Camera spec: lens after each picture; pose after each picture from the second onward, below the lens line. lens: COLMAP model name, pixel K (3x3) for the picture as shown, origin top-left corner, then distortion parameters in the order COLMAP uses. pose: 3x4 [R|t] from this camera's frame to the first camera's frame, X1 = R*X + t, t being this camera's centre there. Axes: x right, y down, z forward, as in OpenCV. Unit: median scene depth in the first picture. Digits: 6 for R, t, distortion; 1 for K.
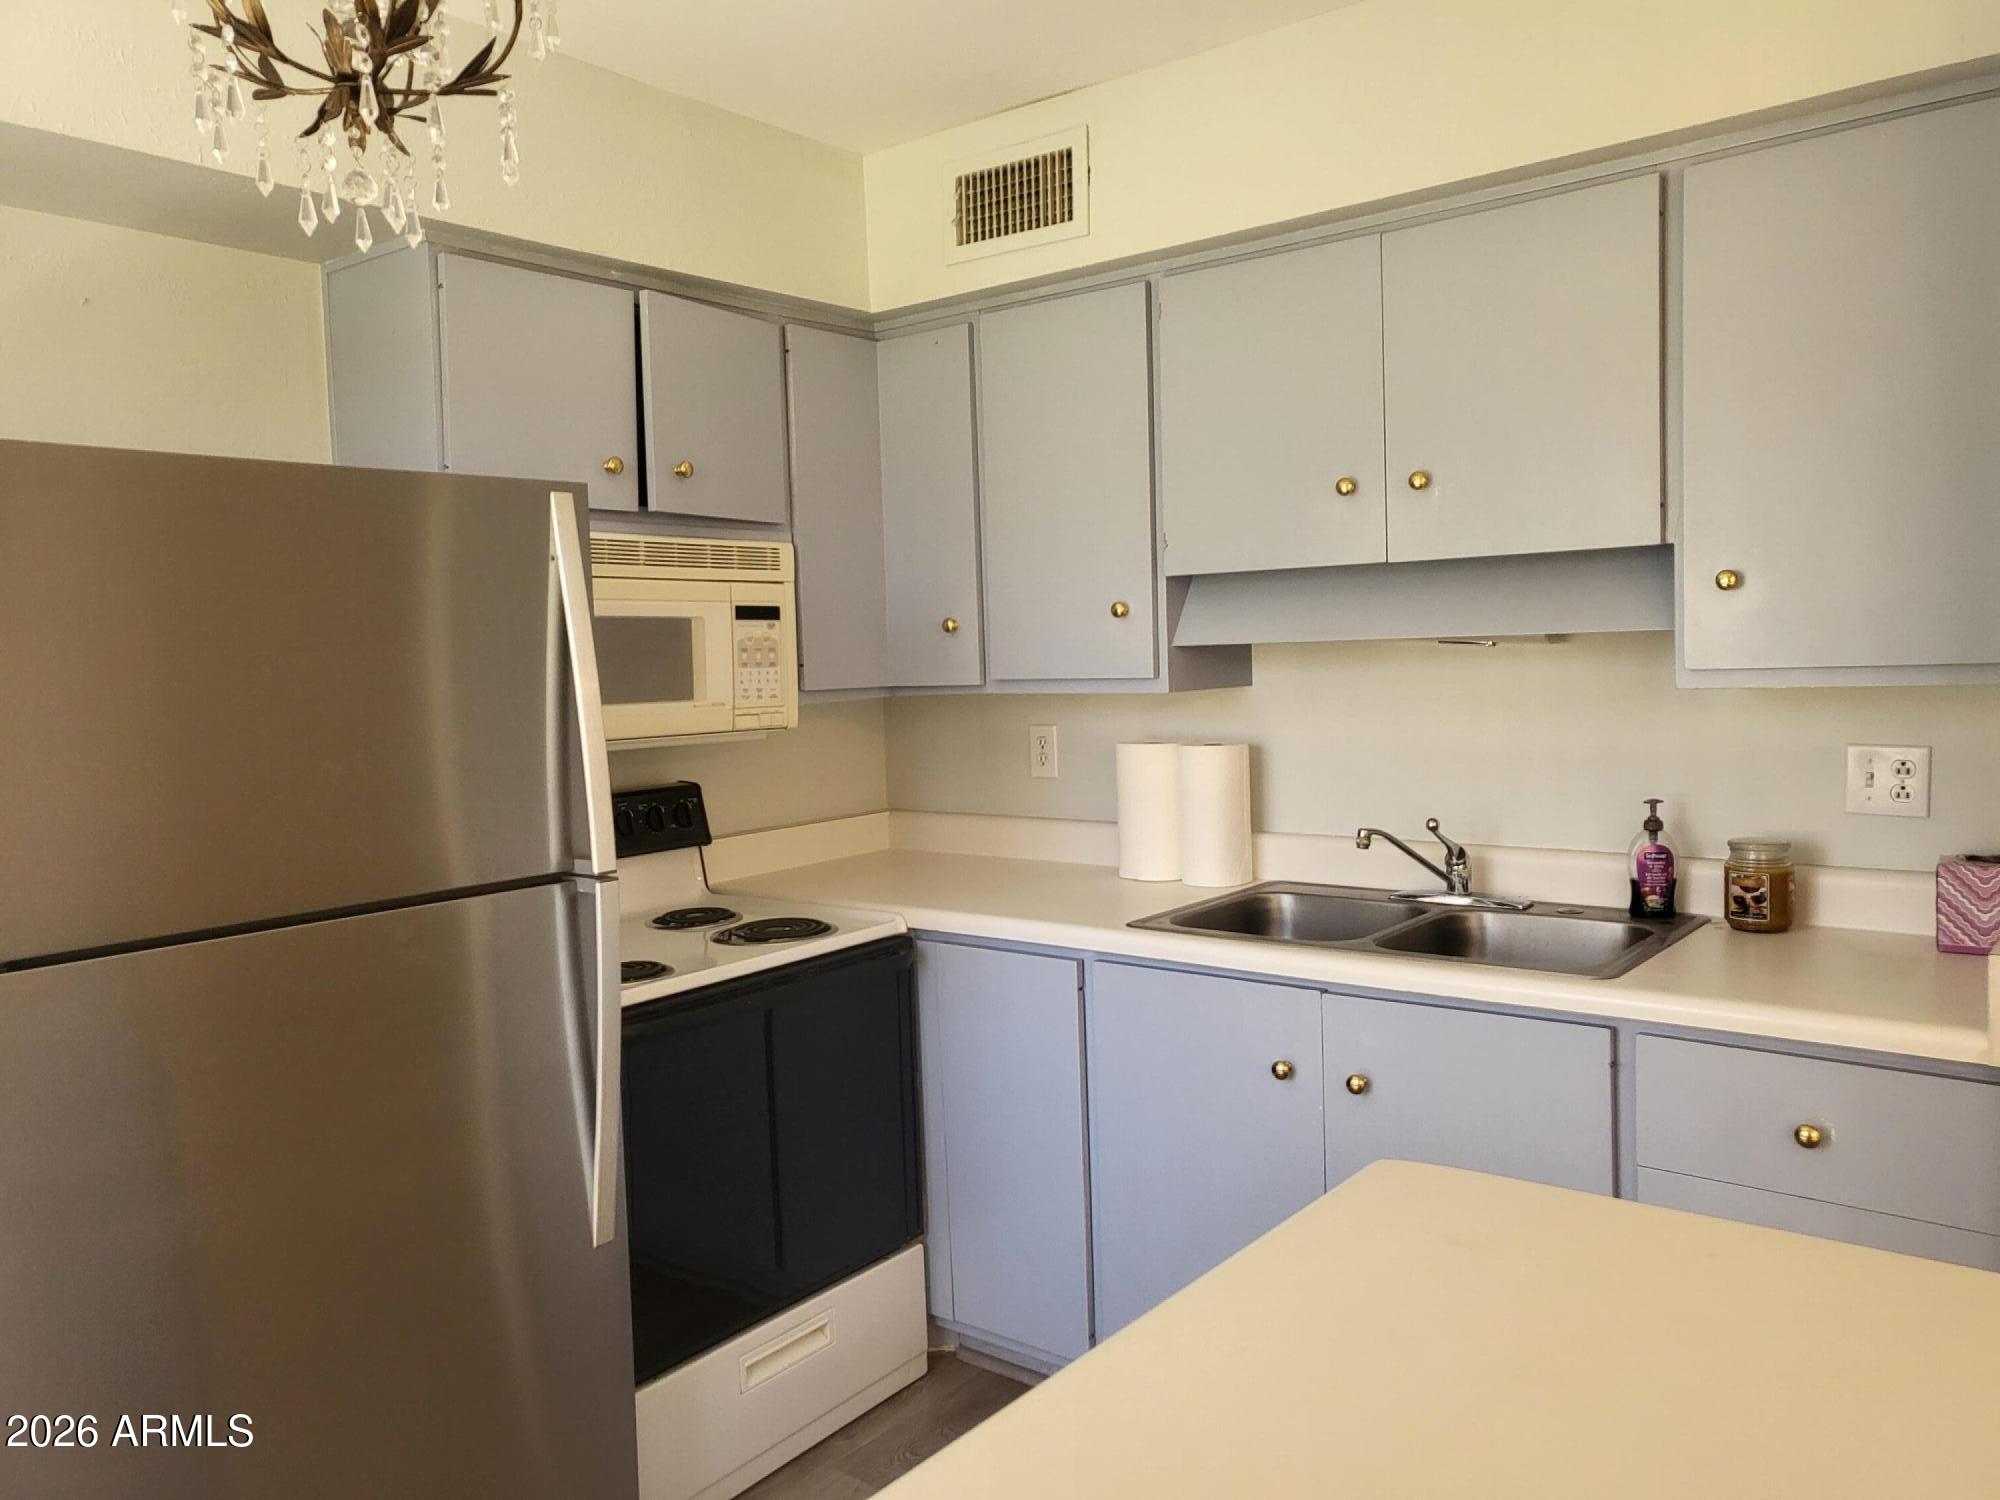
lens RADIAL K [[1518.2, 0, 991.0], [0, 1518.2, 752.7], [0, 0, 1]] dist [0.008198, 0.051607]
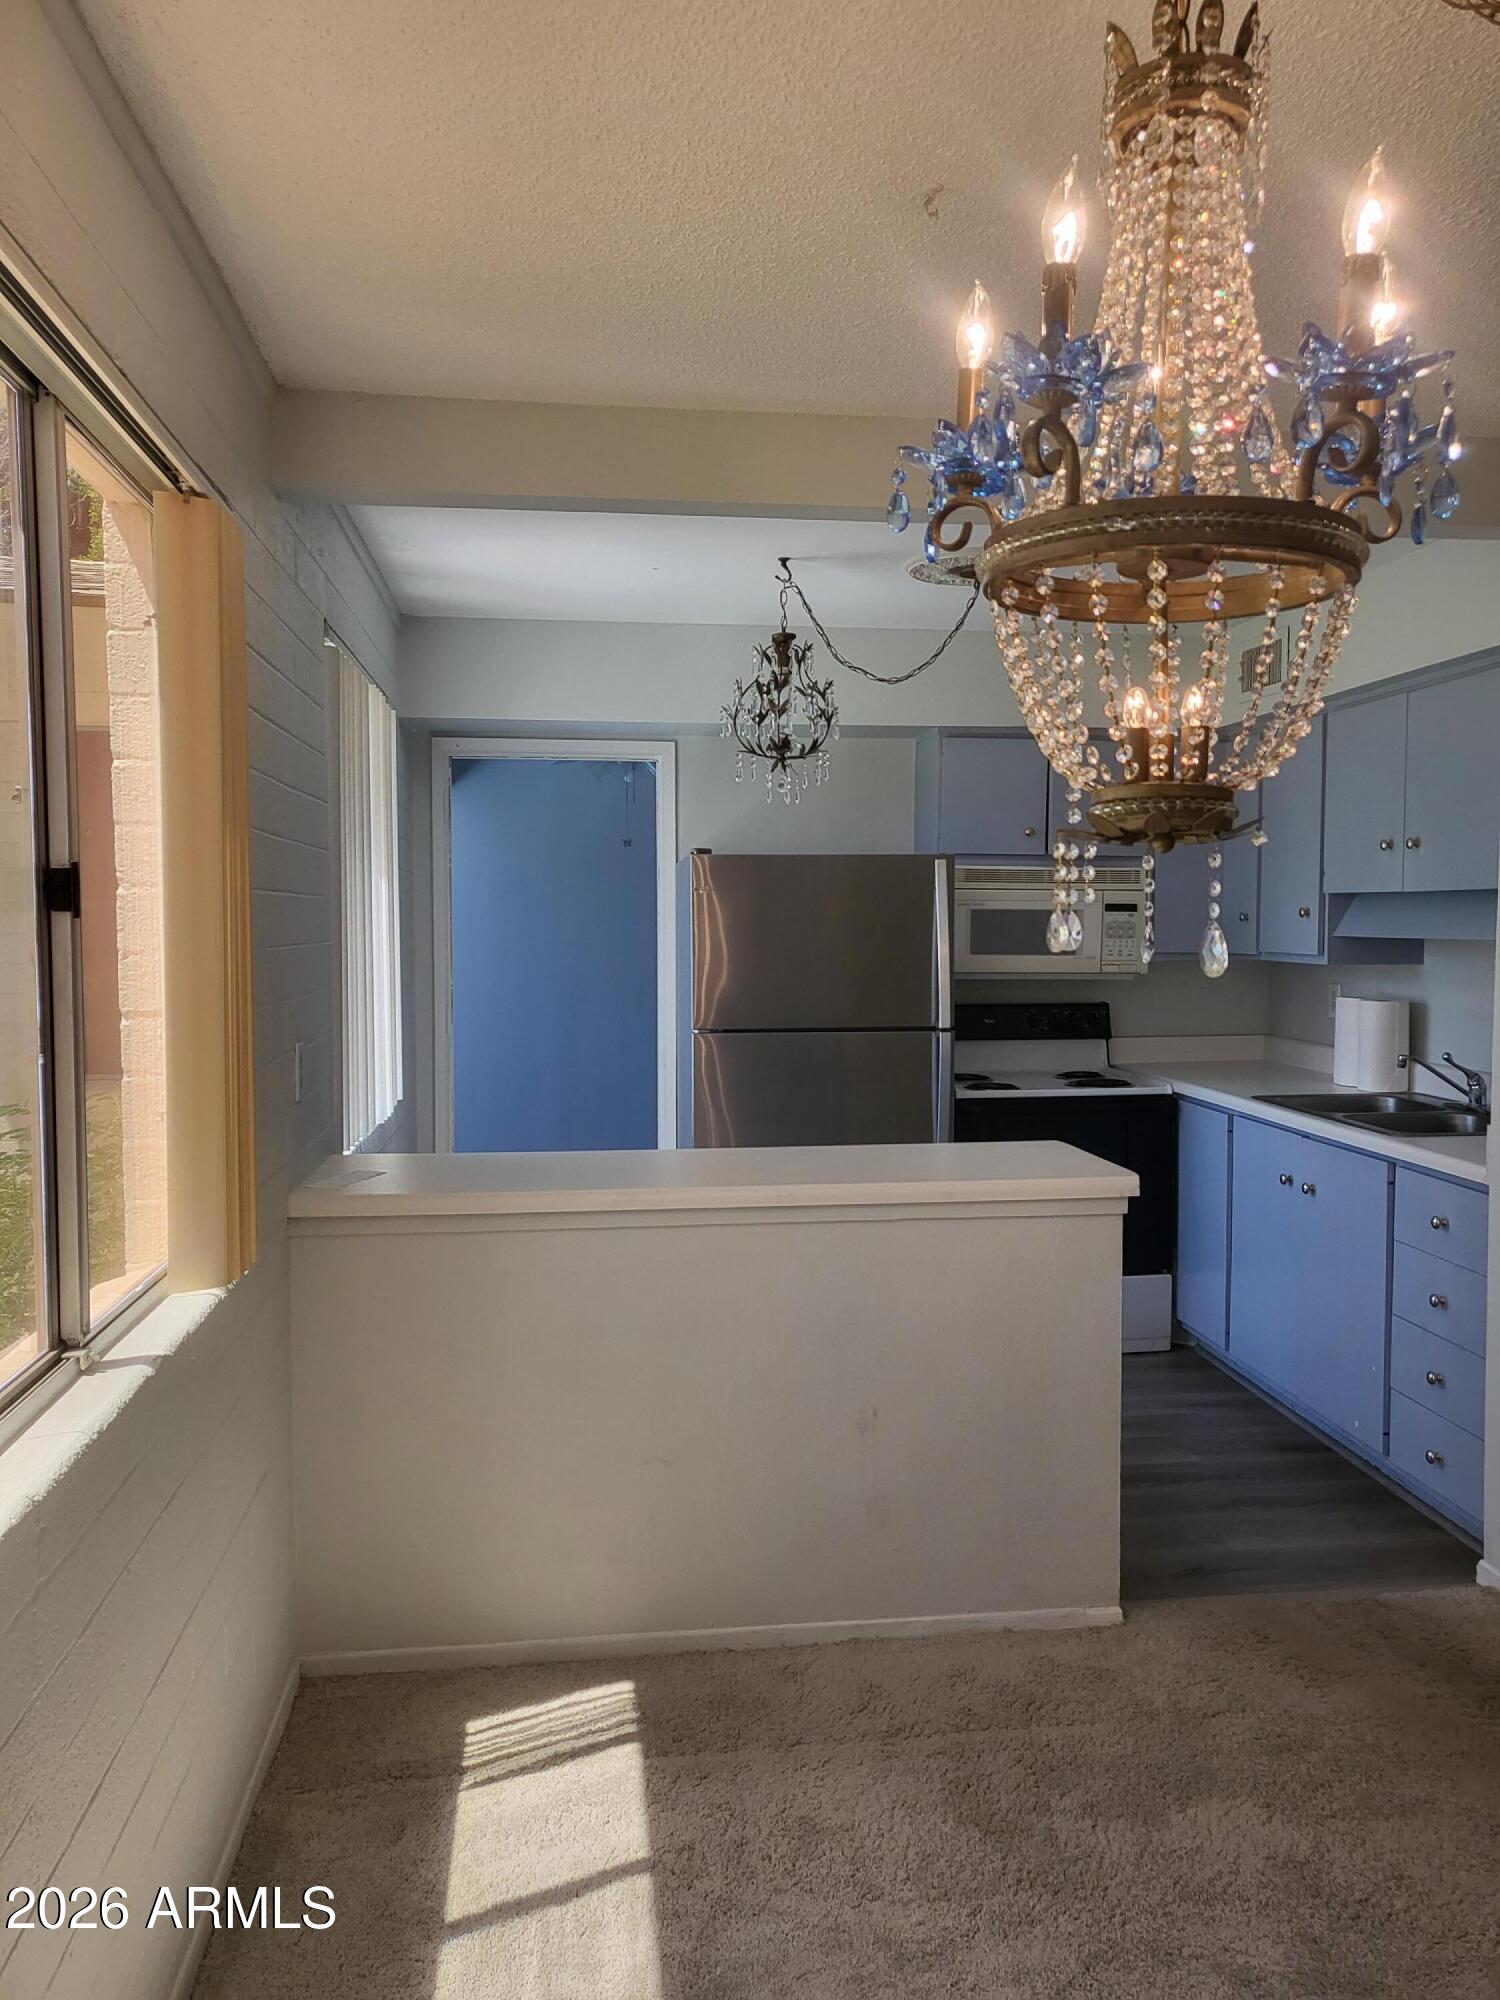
lens RADIAL K [[1518.2, 0, 756.1], [0, 1518.2, 997.0], [0, 0, 1]] dist [0.008198, 0.051607]
pose [[0.714689, 0.070417, -0.695888, 0.827374], [-0.072602, 0.997014, 0.026325, -0.003859], [0.695664, 0.031709, 0.717667, -0.600336]]
